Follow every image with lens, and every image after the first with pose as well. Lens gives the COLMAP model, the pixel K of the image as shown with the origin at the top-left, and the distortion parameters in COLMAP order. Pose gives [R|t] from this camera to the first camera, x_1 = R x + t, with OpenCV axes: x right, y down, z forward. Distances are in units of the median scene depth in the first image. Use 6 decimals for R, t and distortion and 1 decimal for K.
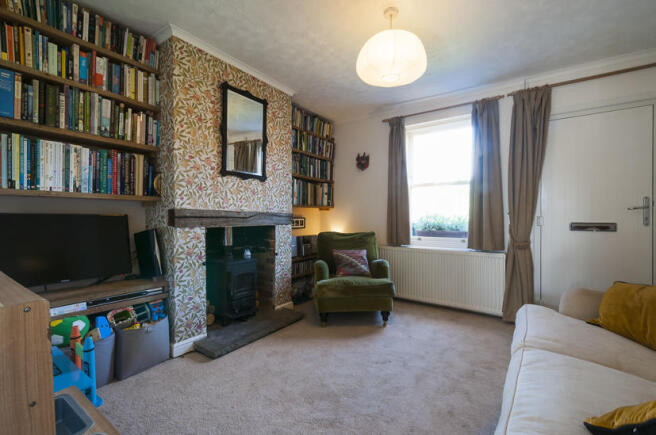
lens RADIAL K [[286.0, 0, 326.8], [0, 286.0, 217.8], [0, 0, 1]] dist [0.003912, -0.000709]
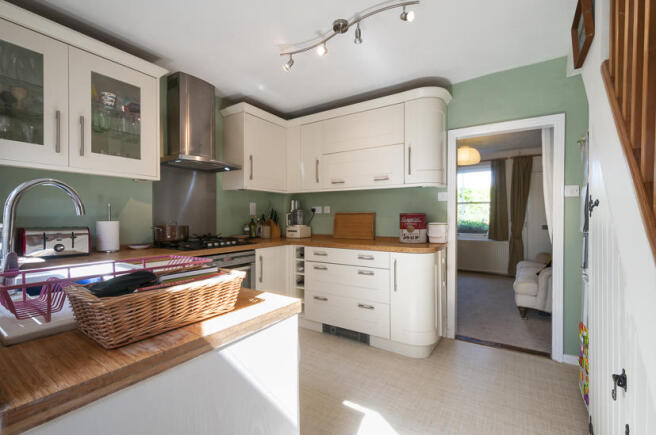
lens RADIAL K [[286.0, 0, 329.1], [0, 286.0, 217.9], [0, 0, 1]] dist [0.003912, -0.000709]
pose [[0.999791, -0.002130, 0.020346, -0.572507], [0.002108, 0.999997, 0.001112, -0.032801], [-0.020349, -0.001069, 0.999792, -0.821123]]
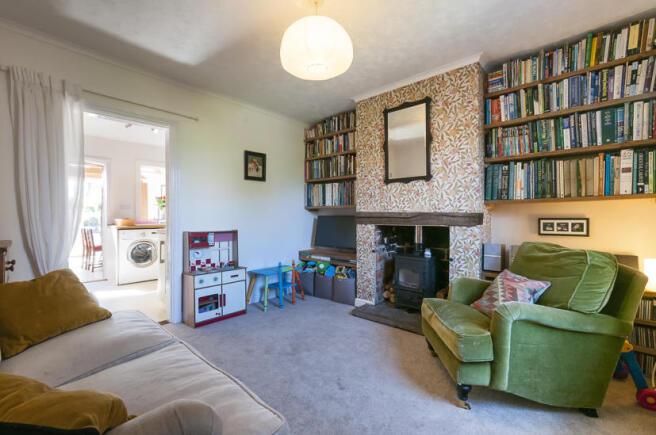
lens RADIAL K [[286.0, 0, 342.1], [0, 286.0, 223.0], [0, 0, 1]] dist [0.003912, -0.000709]
pose [[-0.090316, 0.010684, -0.995856, 0.896577], [-0.009487, 0.999888, 0.011588, 0.010058], [0.995868, 0.010494, -0.090205, 0.919920]]
